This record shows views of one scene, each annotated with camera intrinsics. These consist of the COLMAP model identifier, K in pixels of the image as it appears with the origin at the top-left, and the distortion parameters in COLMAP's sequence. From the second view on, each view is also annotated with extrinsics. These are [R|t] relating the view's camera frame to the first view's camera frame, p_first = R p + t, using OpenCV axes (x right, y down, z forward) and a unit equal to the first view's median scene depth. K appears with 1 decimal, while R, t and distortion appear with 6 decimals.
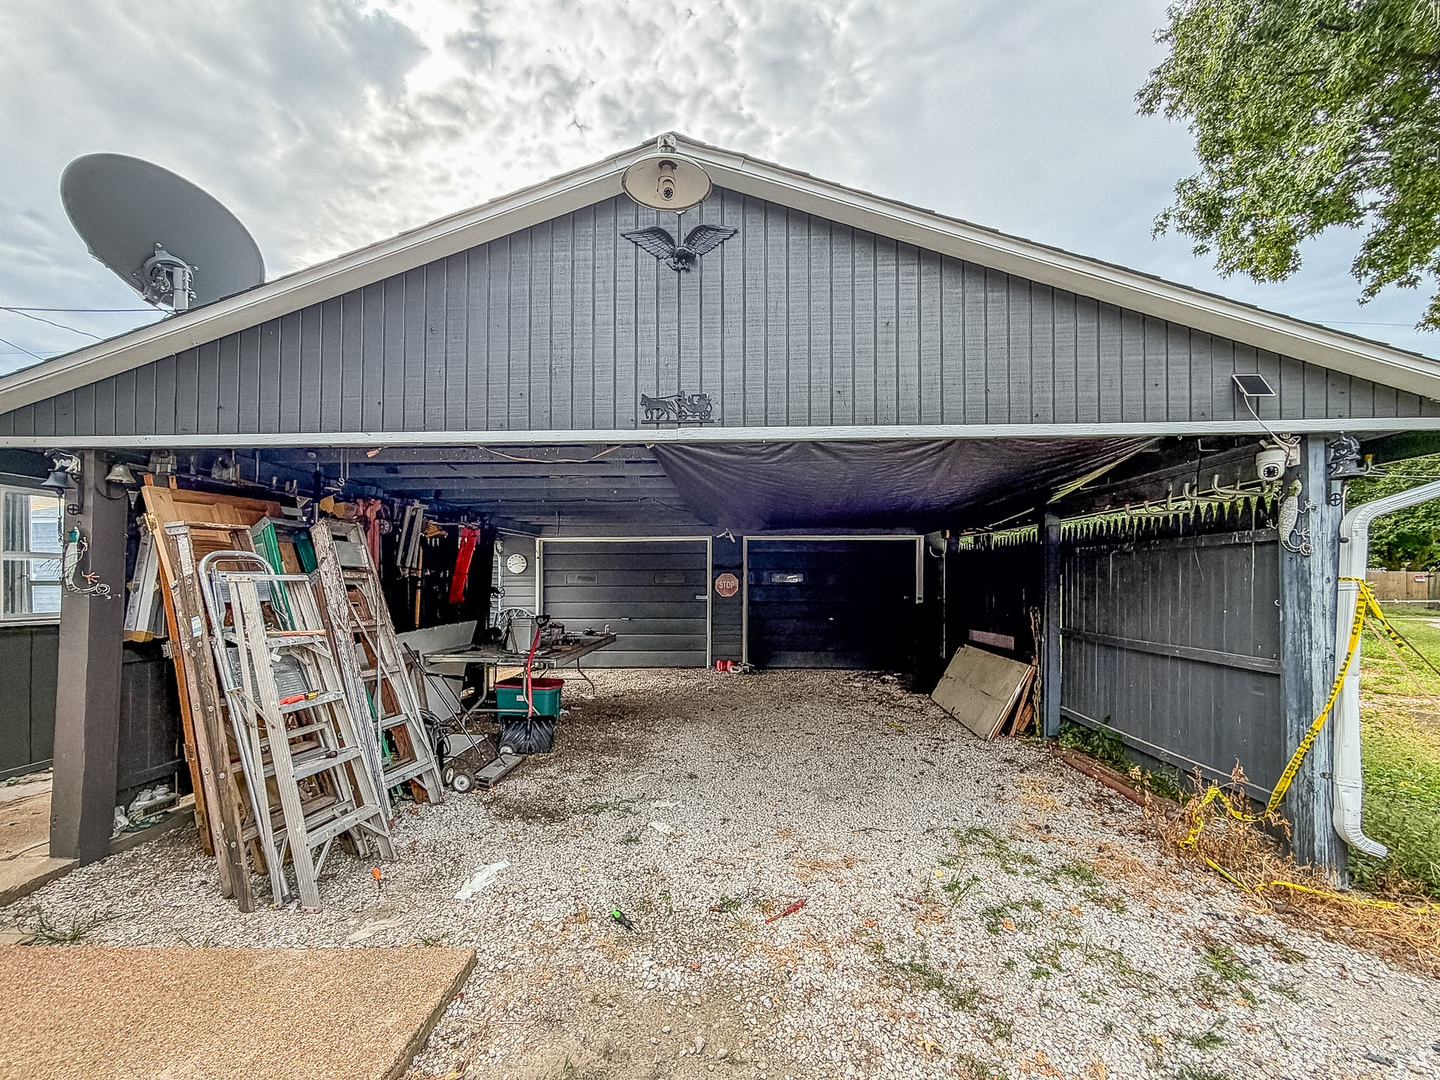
lens RADIAL K [[620.2, 0, 745.2], [0, 620.2, 583.7], [0, 0, 1]] dist [-0.000616, 0.000013]
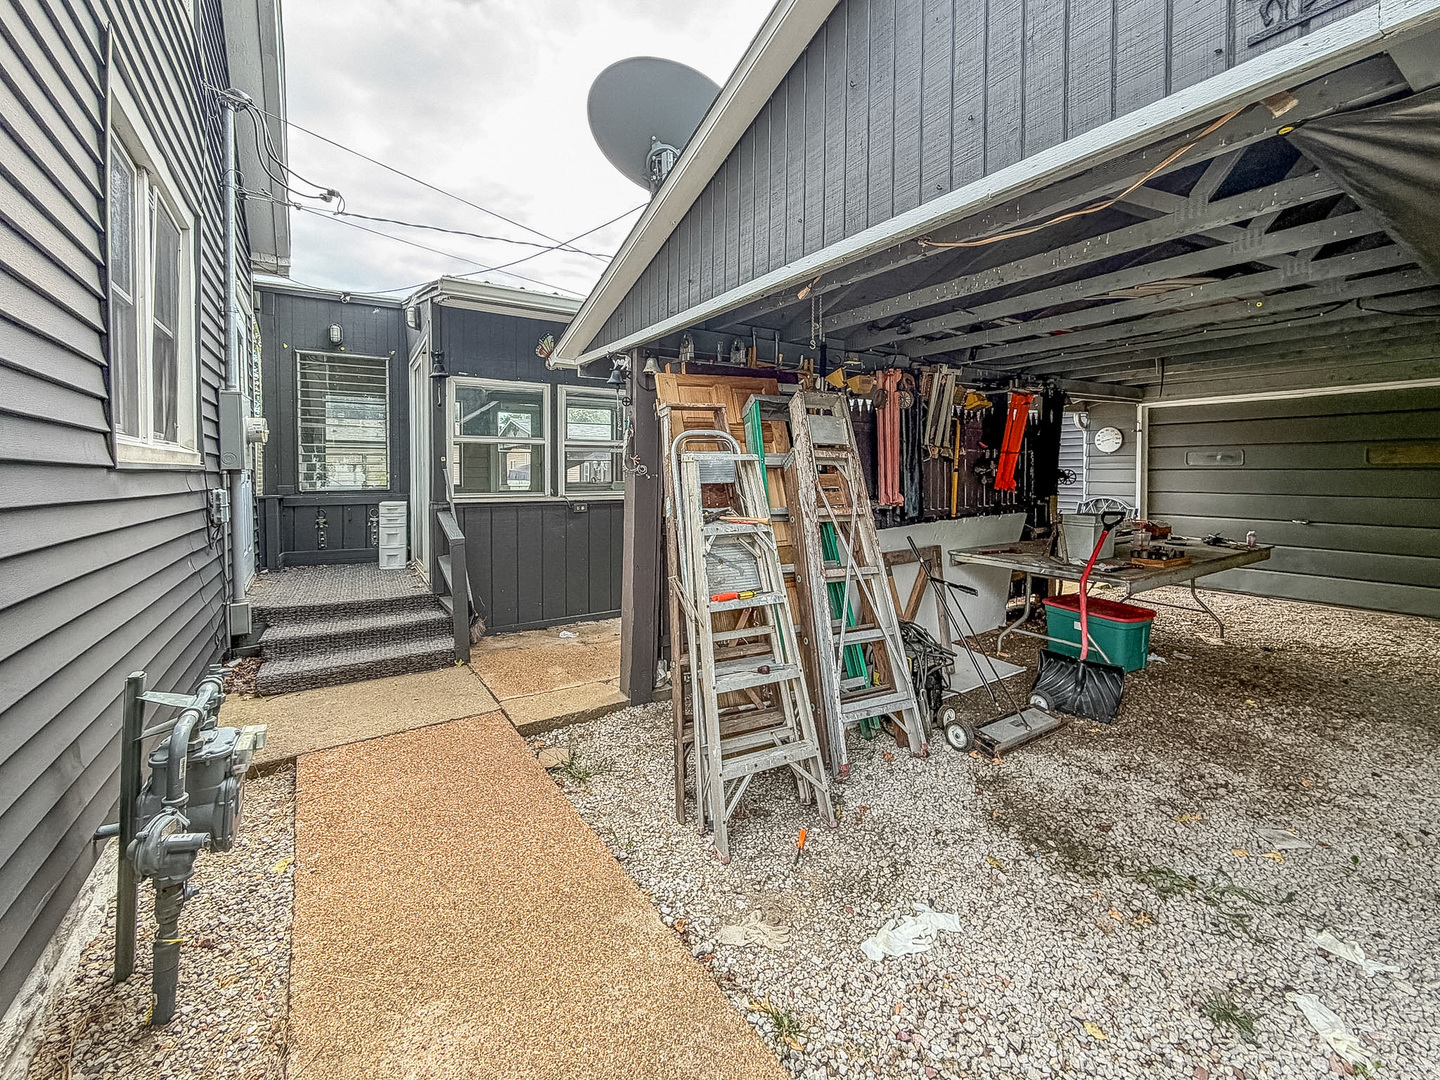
lens RADIAL K [[604.1, 0, 721.8], [0, 604.1, 482.7], [0, 0, 1]] dist [0.000336, 0.000273]
pose [[0.554020, 0.019626, -0.832272, -0.017826], [0.000828, 0.999709, 0.024126, 0.003426], [0.832503, -0.014055, 0.553843, 0.290097]]
